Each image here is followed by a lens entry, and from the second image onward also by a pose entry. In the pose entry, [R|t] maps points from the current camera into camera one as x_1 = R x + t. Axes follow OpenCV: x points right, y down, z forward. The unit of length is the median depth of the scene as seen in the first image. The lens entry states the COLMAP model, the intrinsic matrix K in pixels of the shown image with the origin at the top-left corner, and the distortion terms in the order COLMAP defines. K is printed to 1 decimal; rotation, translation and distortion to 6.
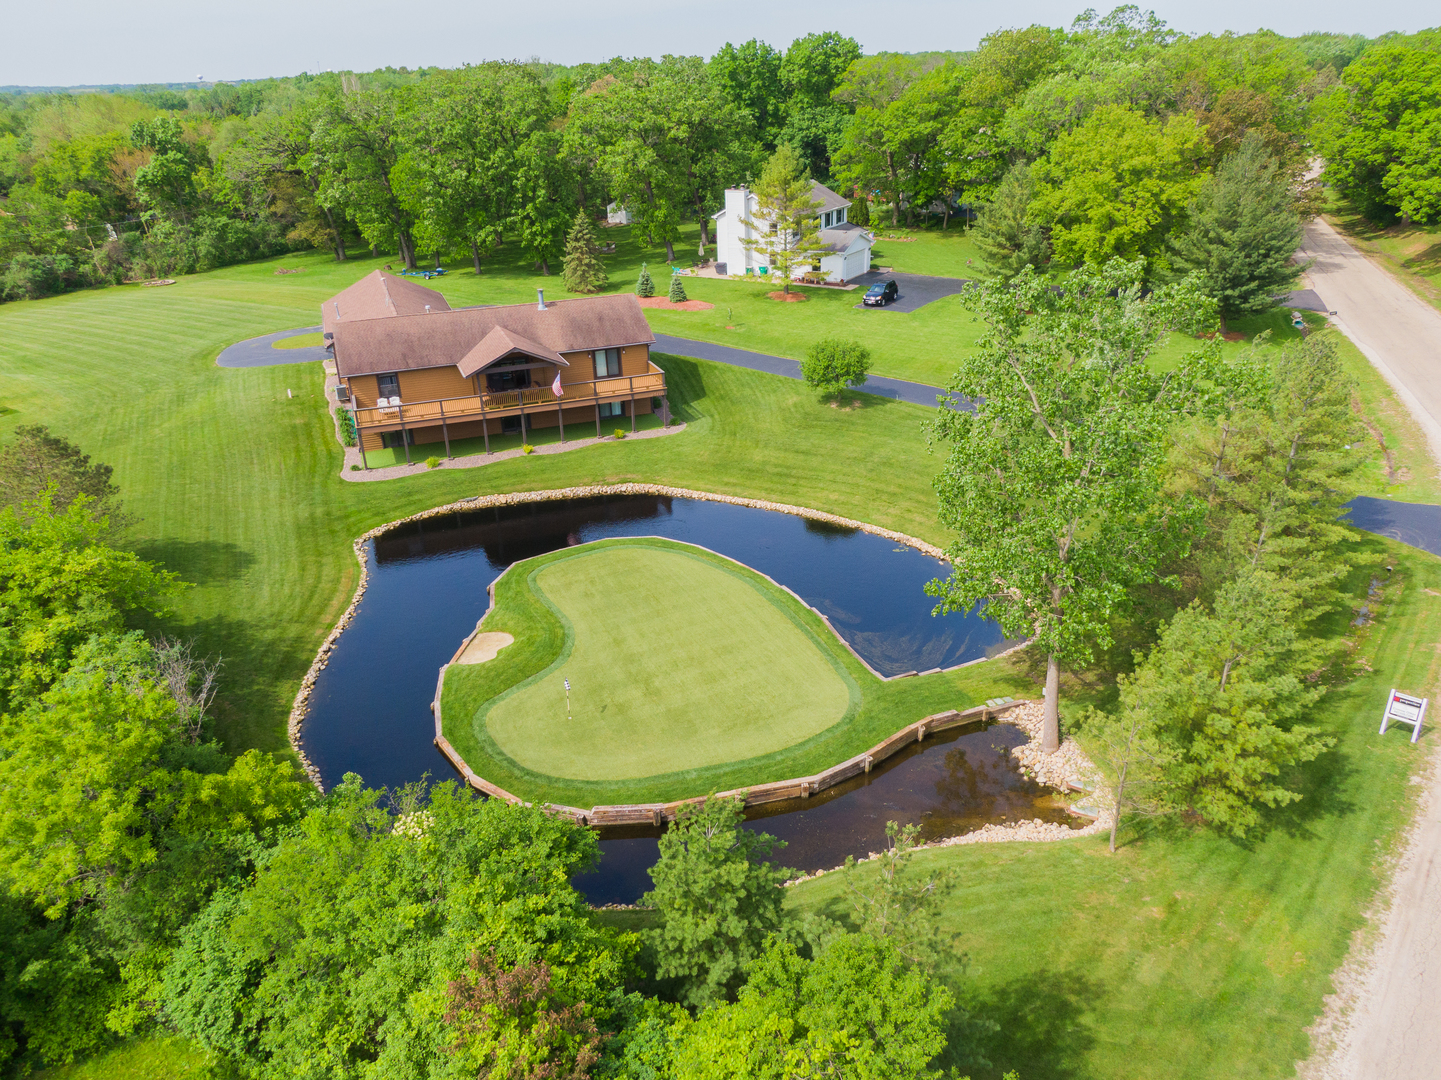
lens RADIAL K [[1022.8, 0, 722.5], [0, 1022.8, 539.9], [0, 0, 1]] dist [0.025485, -0.031371]
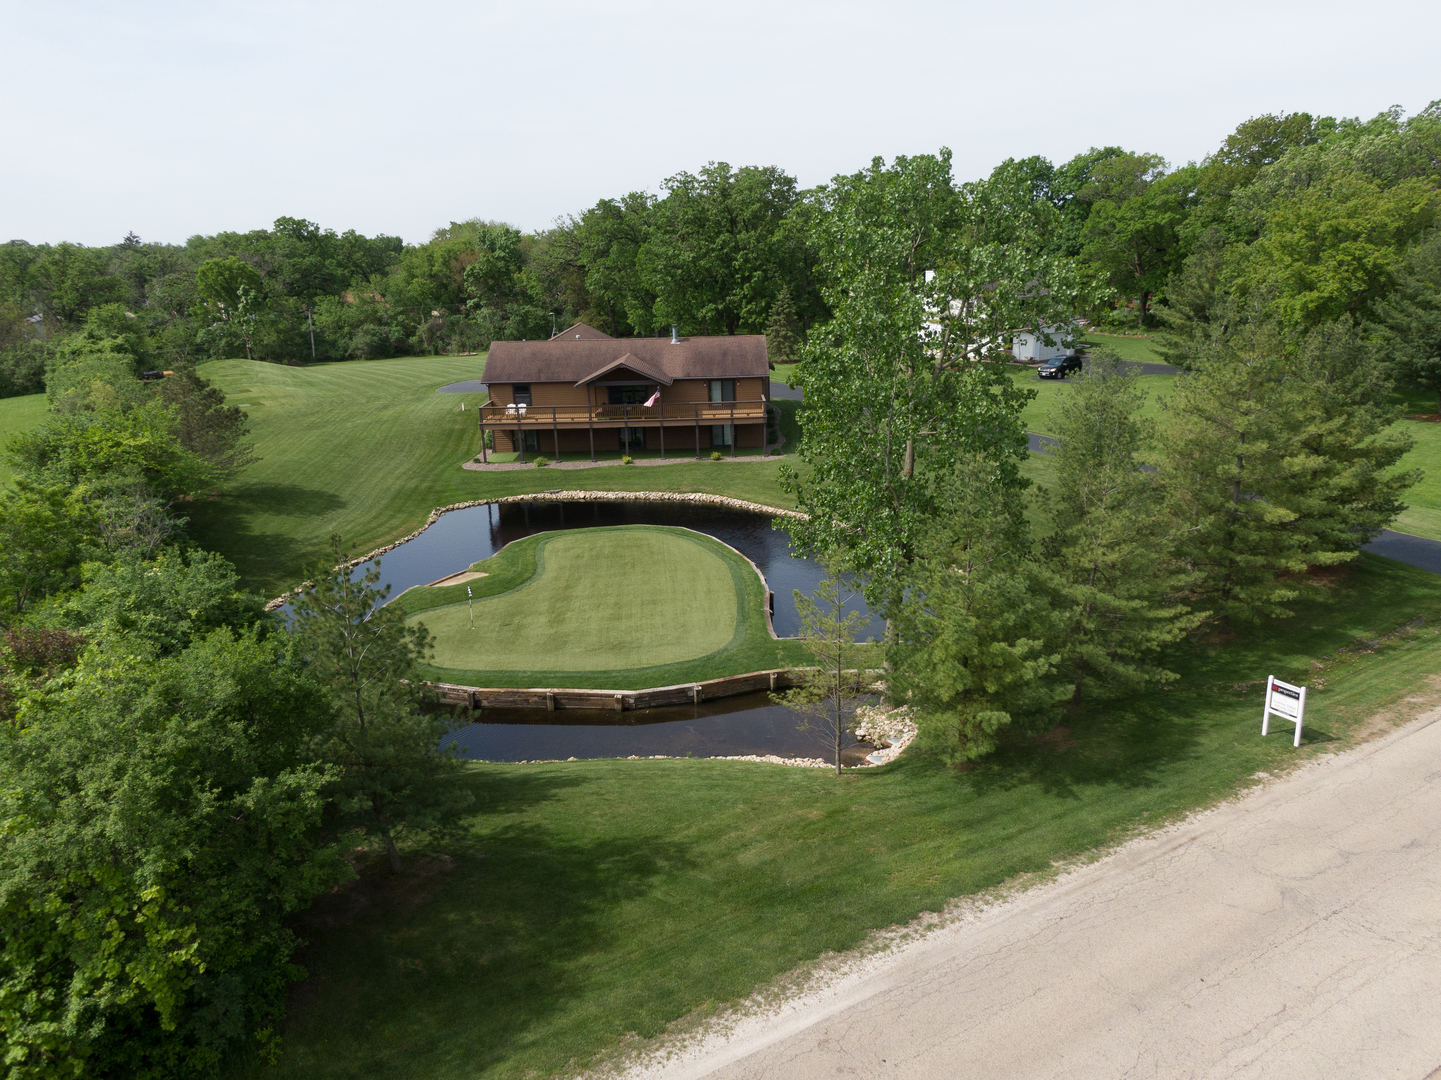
lens RADIAL K [[1024.2, 0, 721.5], [0, 1024.2, 537.3], [0, 0, 1]] dist [0.040474, -0.050331]
pose [[0.939290, 0.099883, -0.328266, 0.256438], [-0.146380, 0.981914, -0.120074, 0.102143], [0.310335, 0.160836, 0.936923, 0.042115]]
